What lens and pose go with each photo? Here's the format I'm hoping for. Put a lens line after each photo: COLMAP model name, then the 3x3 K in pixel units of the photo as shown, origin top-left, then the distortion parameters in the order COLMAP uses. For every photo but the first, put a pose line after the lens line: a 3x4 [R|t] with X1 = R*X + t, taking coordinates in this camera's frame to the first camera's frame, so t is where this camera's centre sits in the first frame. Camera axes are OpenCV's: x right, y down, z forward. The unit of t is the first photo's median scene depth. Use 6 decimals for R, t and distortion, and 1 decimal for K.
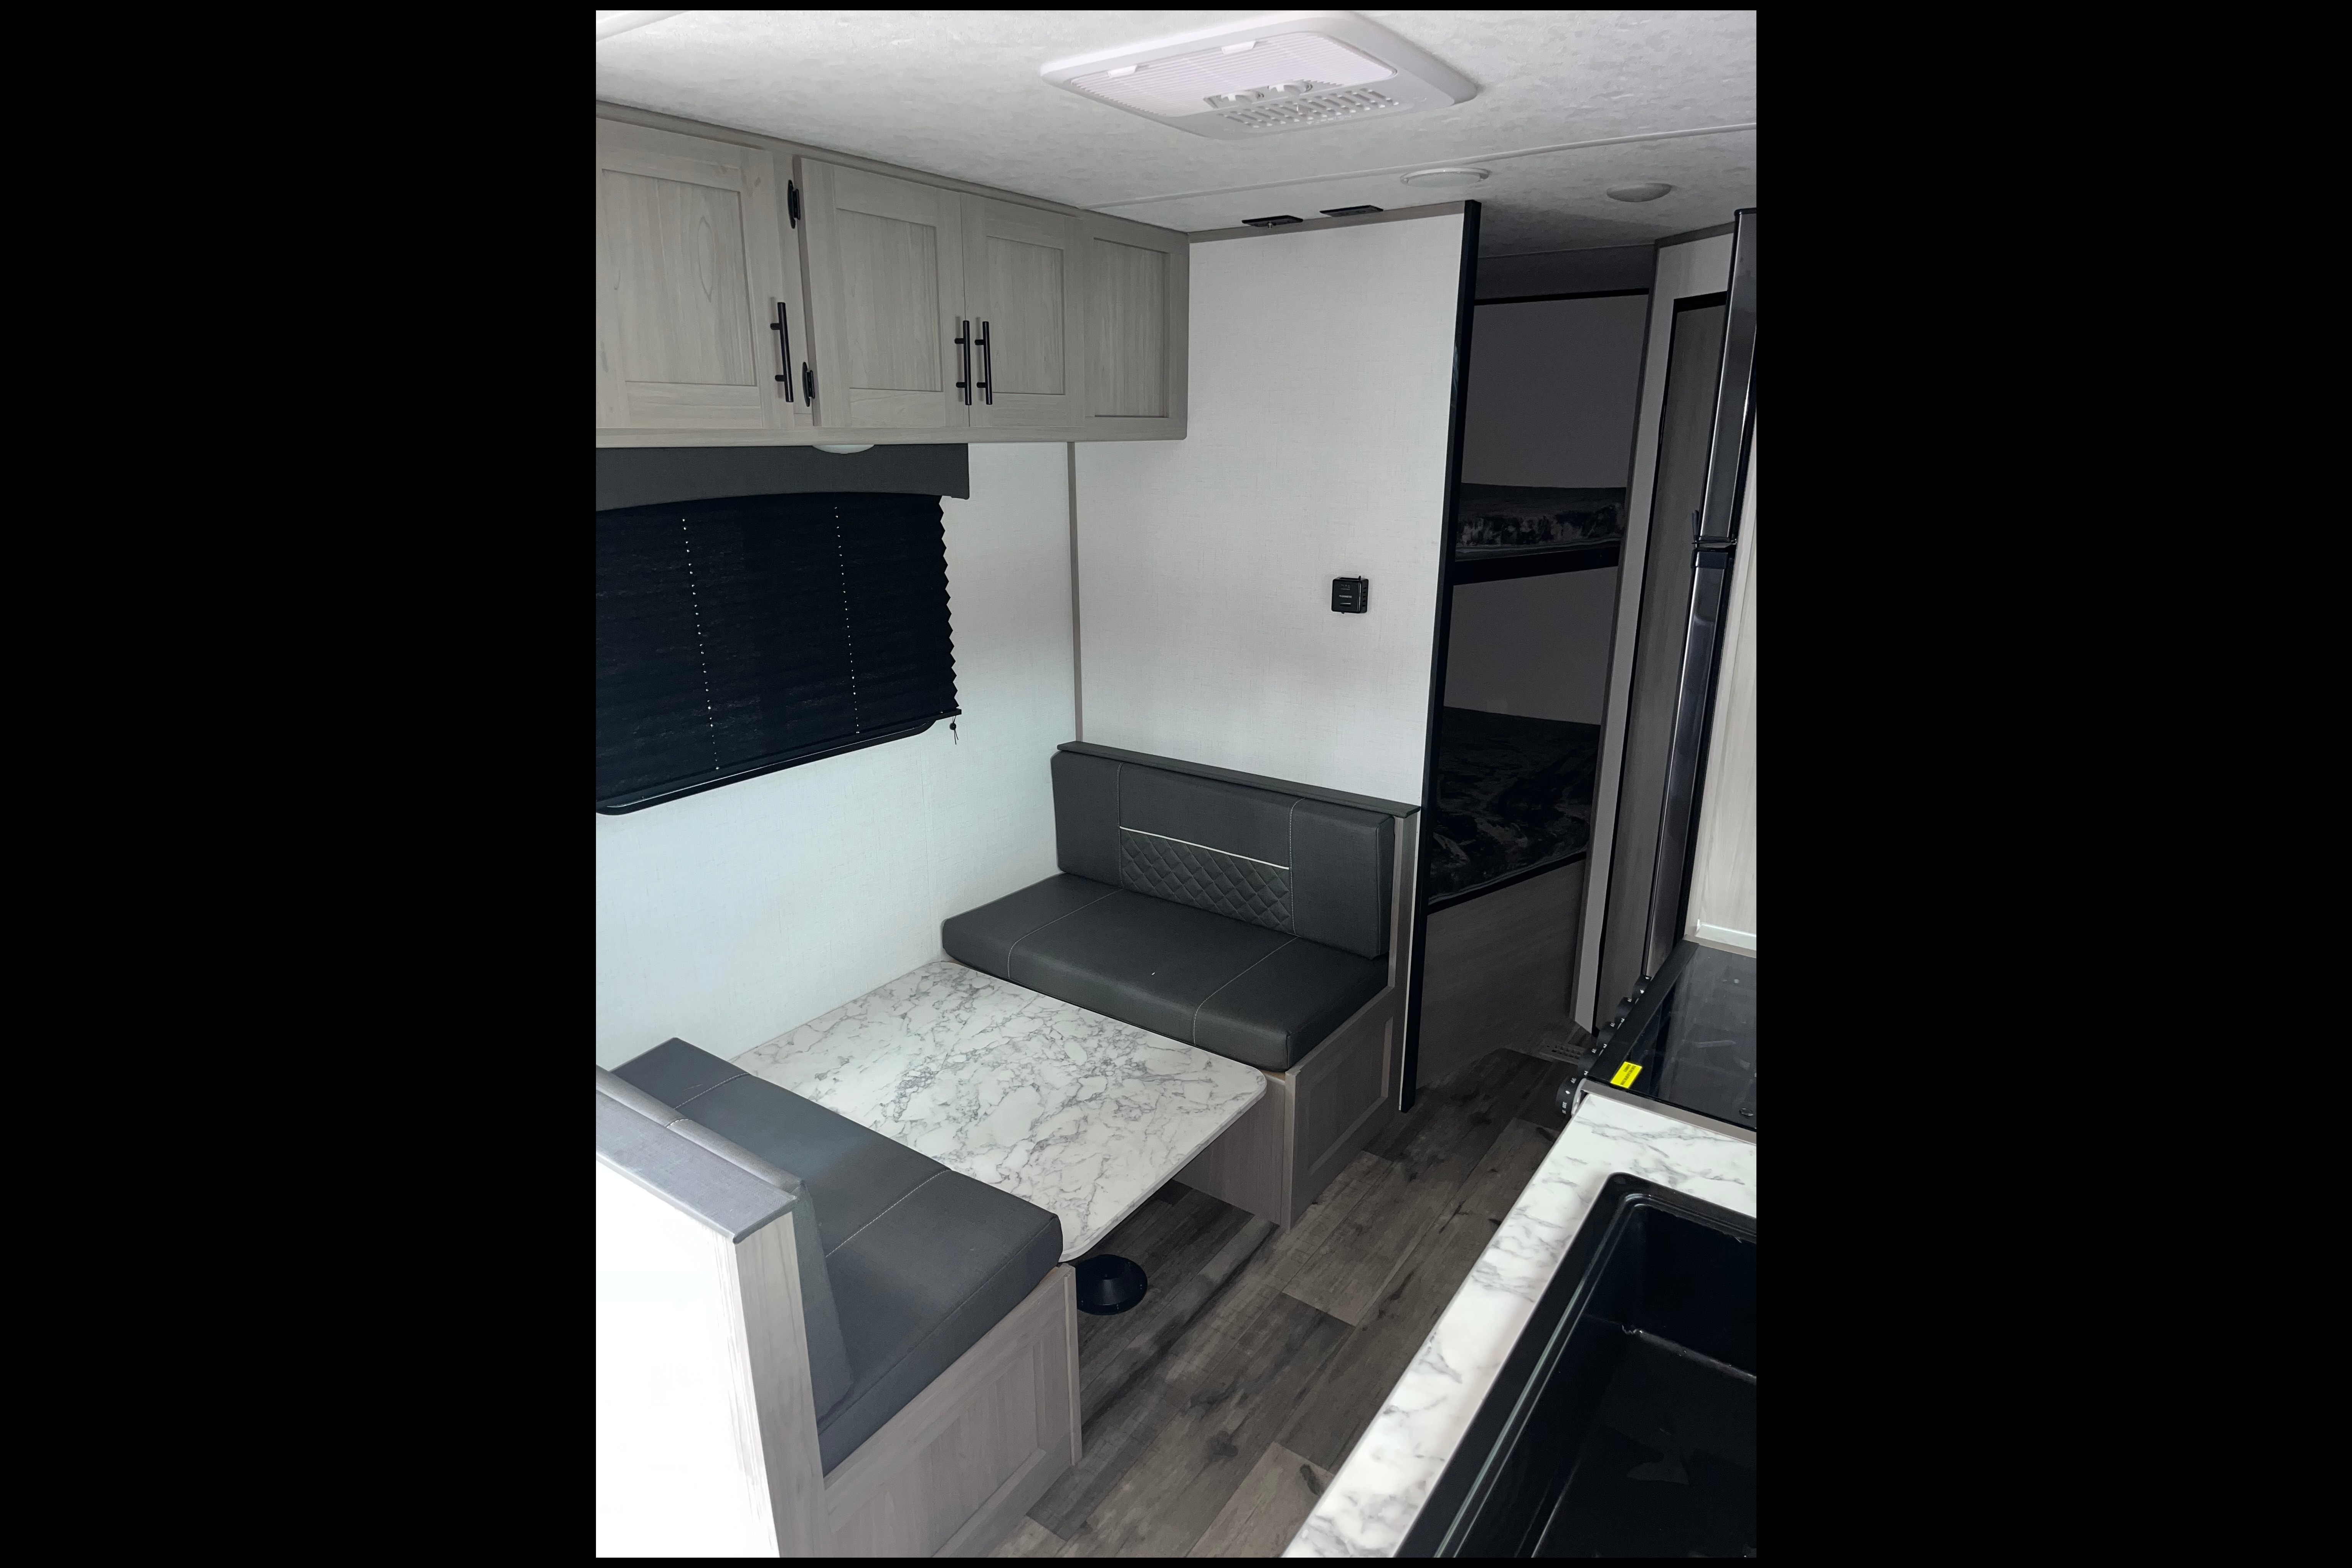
lens RADIAL K [[1180.5, 0, 1176.0], [0, 1180.5, 784.0], [0, 0, 1]] dist [0.000114, 0.000011]
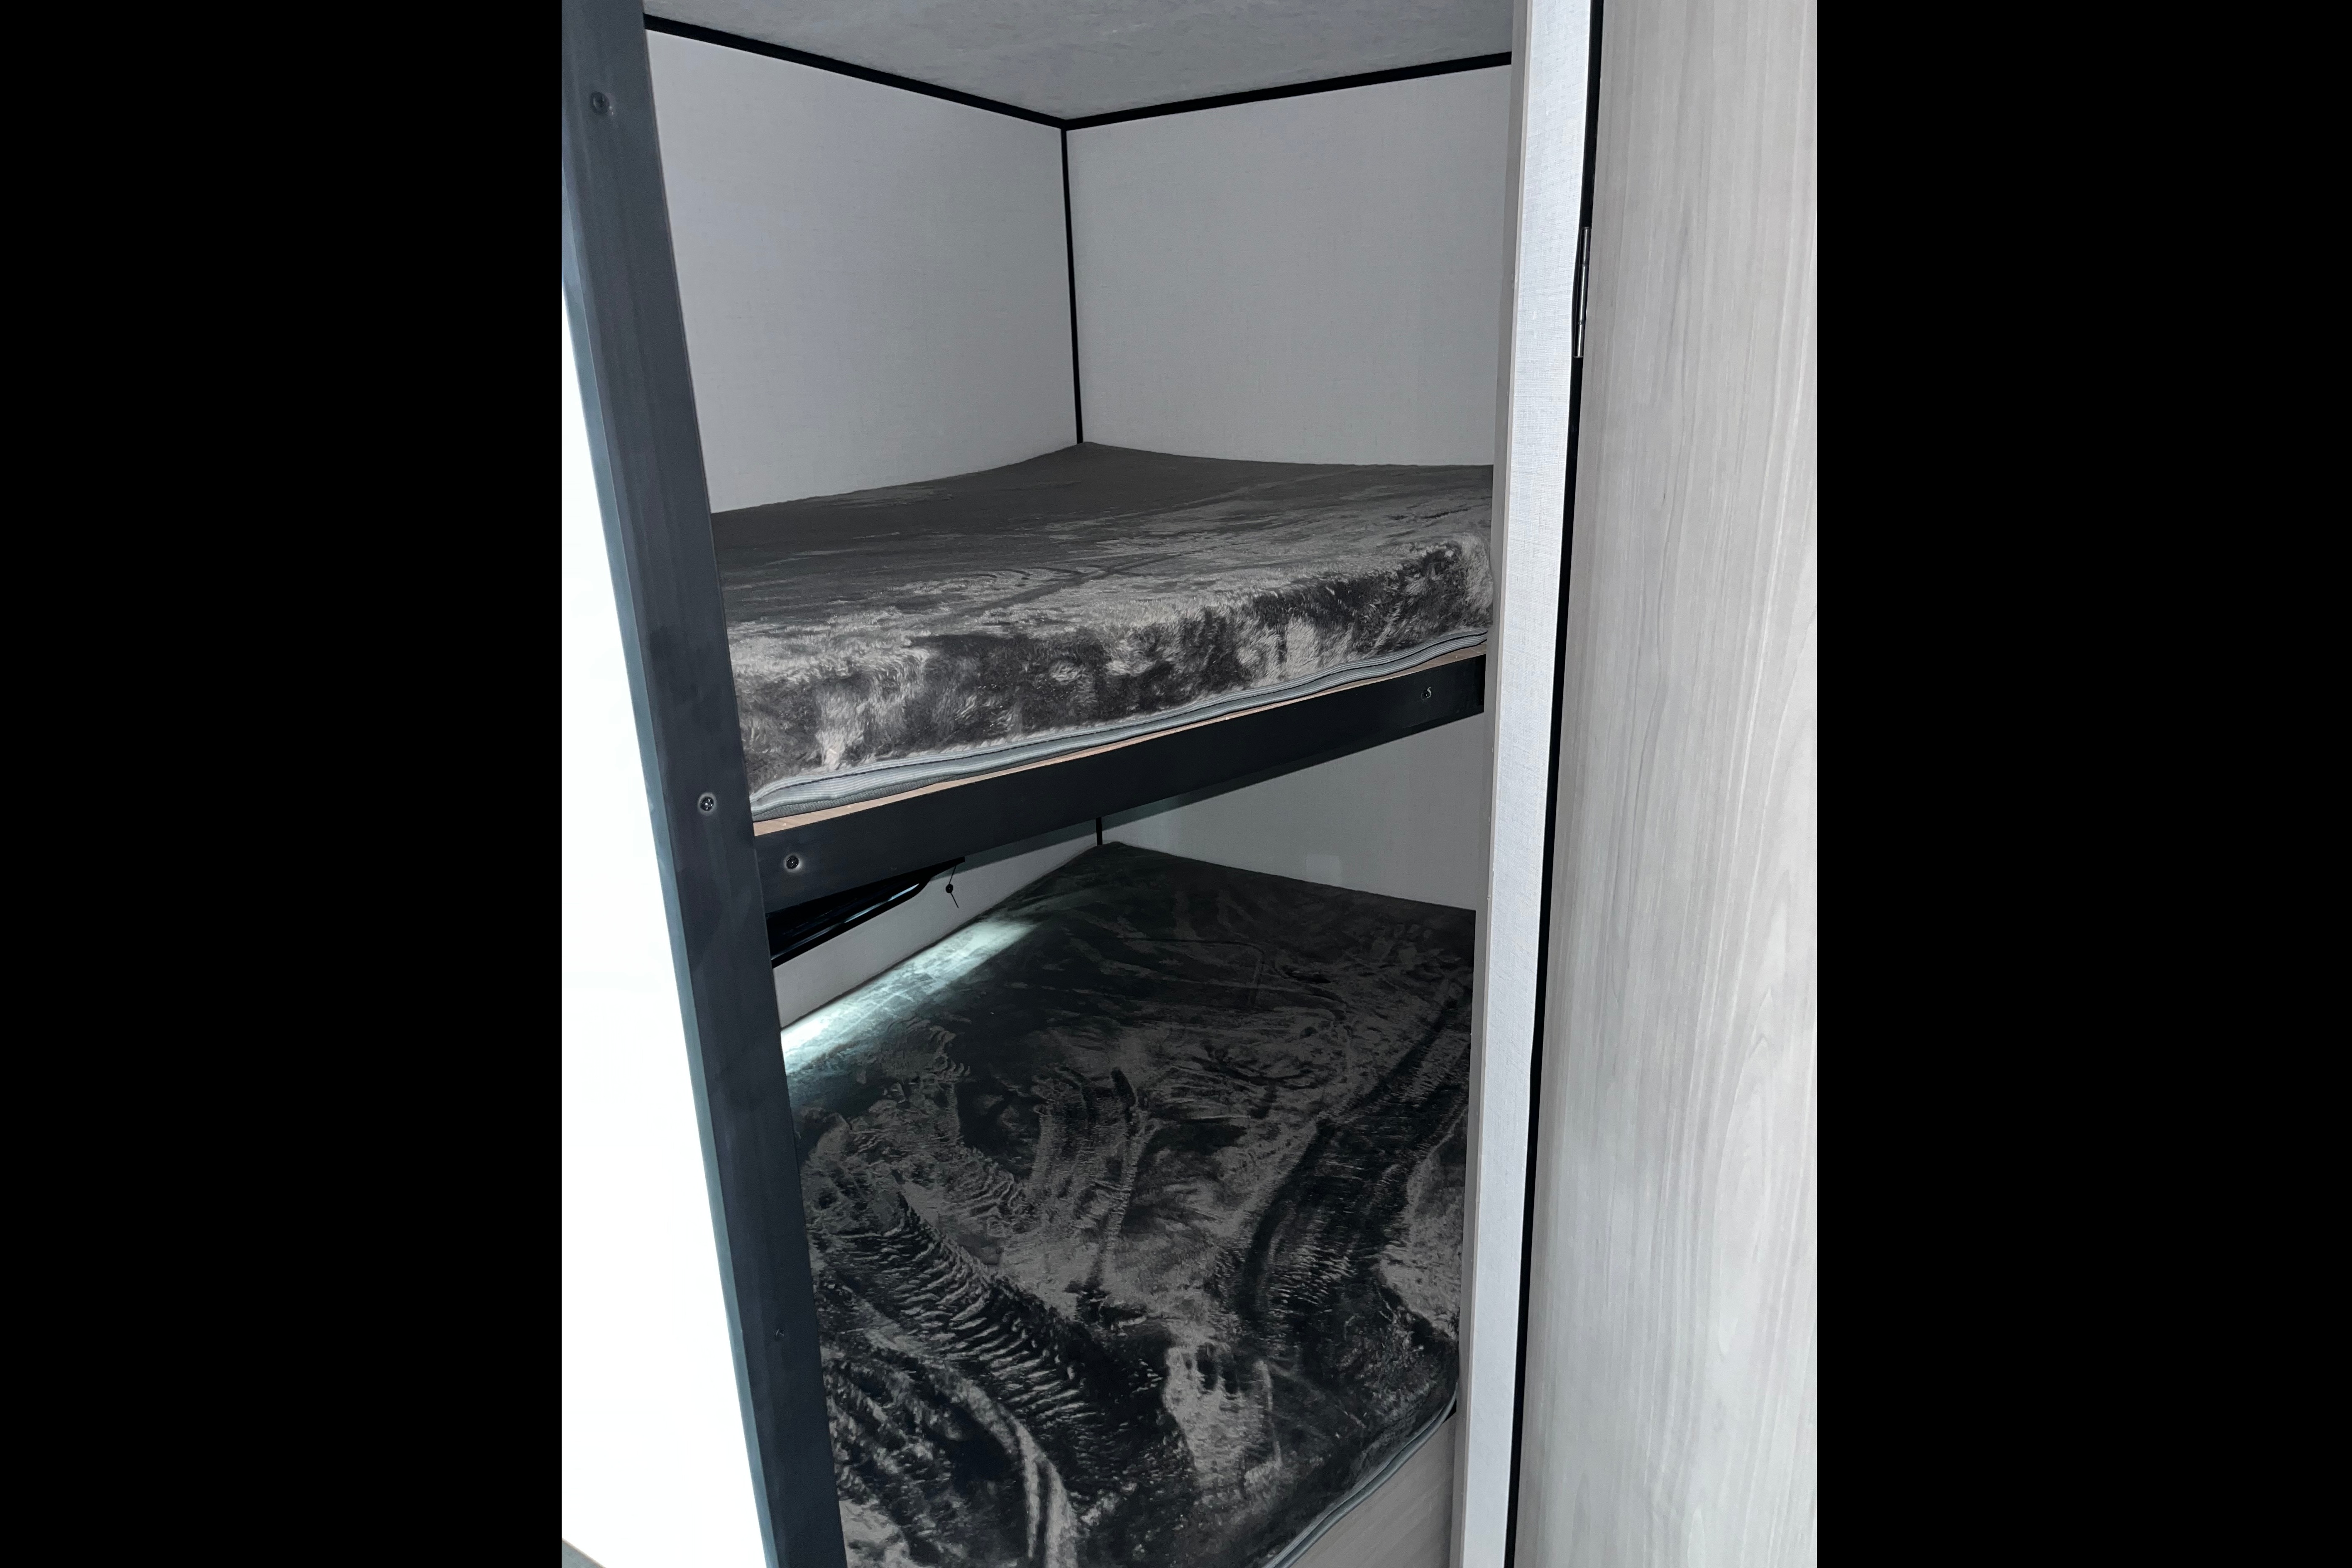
lens RADIAL K [[1267.9, 0, 1176.0], [0, 1267.9, 784.0], [0, 0, 1]] dist [0.000577, 0.000061]
pose [[0.997238, -0.051514, 0.053510, 0.266322], [0.051420, 0.998672, 0.003121, -0.172500], [-0.053600, -0.000360, 0.998562, 0.637935]]
